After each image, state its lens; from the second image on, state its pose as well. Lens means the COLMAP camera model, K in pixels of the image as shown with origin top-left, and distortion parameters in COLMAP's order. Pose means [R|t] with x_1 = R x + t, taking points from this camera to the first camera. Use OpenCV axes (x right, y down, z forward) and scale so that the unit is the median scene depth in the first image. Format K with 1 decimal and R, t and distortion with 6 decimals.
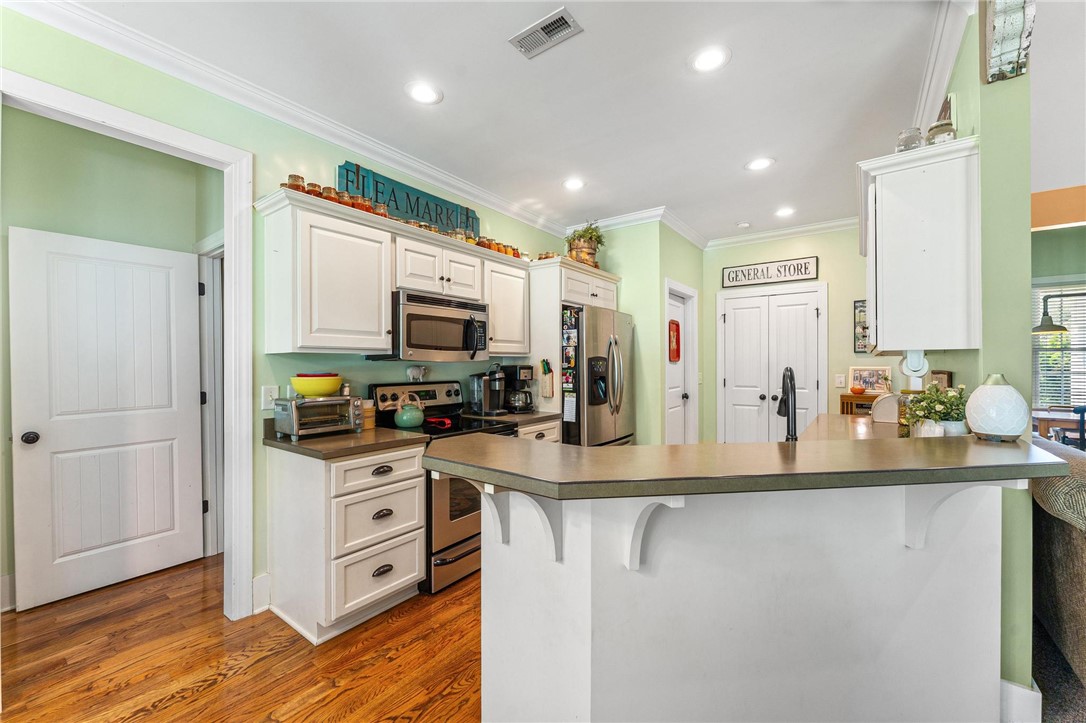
lens RADIAL K [[433.6, 0, 540.3], [0, 433.6, 361.0], [0, 0, 1]] dist [-0.002721, 0.000265]
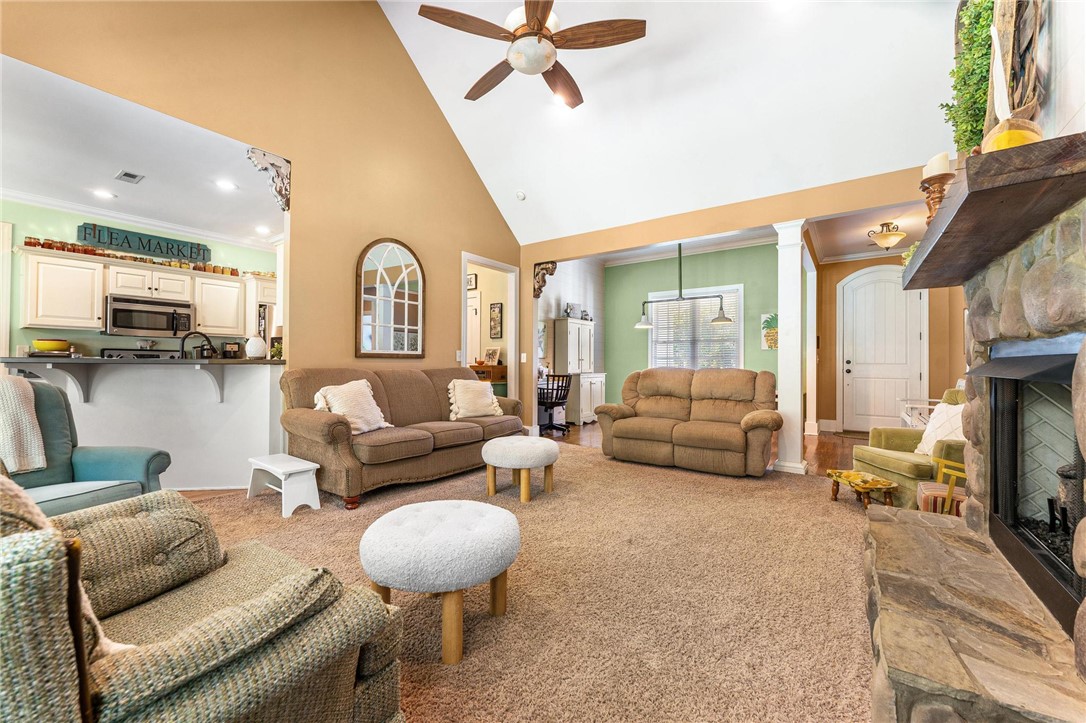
lens RADIAL K [[433.6, 0, 540.4], [0, 433.6, 360.3], [0, 0, 1]] dist [-0.002721, 0.000265]
pose [[0.999804, 0.007412, 0.018377, 1.253158], [-0.007355, 0.999968, -0.003190, 0.087454], [-0.018400, 0.003054, 0.999826, -0.732310]]
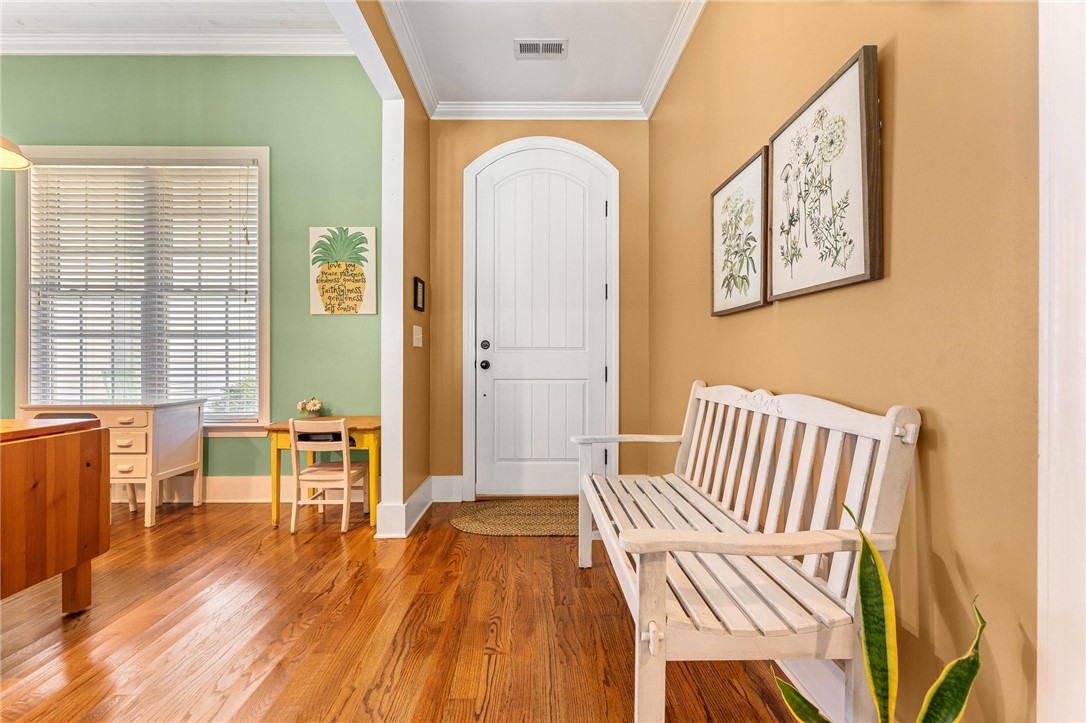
lens RADIAL K [[433.6, 0, 545.7], [0, 433.6, 361.7], [0, 0, 1]] dist [-0.002721, 0.000265]
pose [[0.790178, -0.000525, 0.612878, 2.390594], [-0.006062, 0.999944, 0.008673, 0.108127], [-0.612848, -0.010568, 0.790130, 0.606820]]
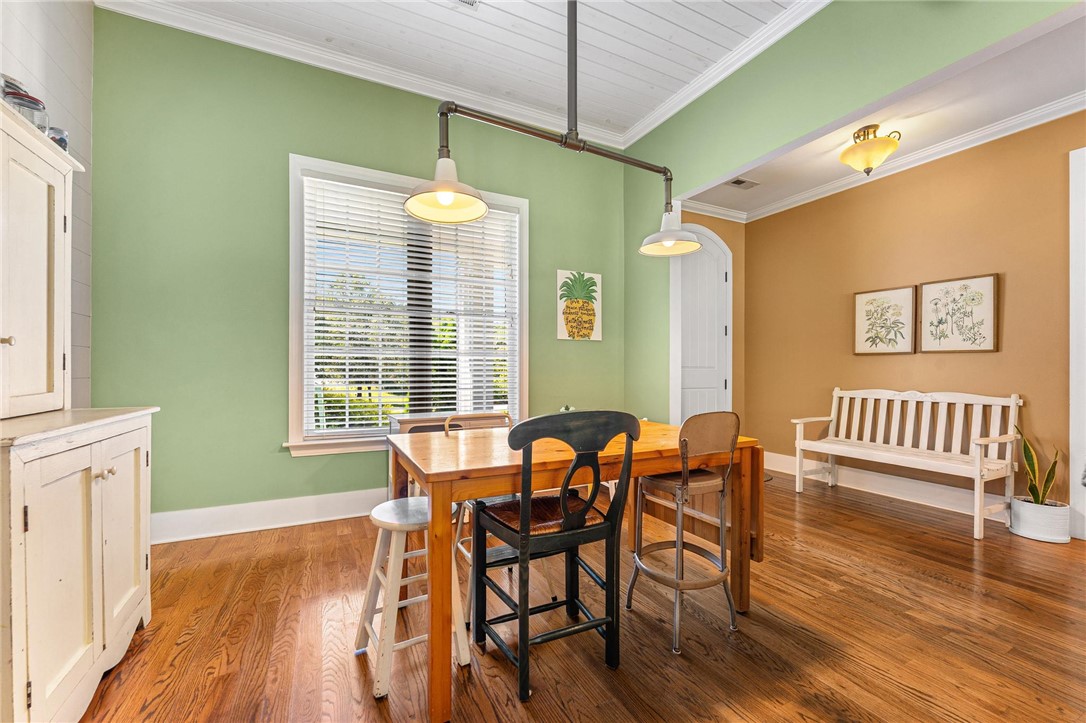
lens RADIAL K [[433.6, 0, 539.2], [0, 433.6, 368.0], [0, 0, 1]] dist [-0.002721, 0.000265]
pose [[0.447531, 0.006301, 0.894246, 1.413250], [-0.011712, 0.999931, -0.001184, 0.096020], [-0.894192, -0.009943, 0.447574, 1.229182]]
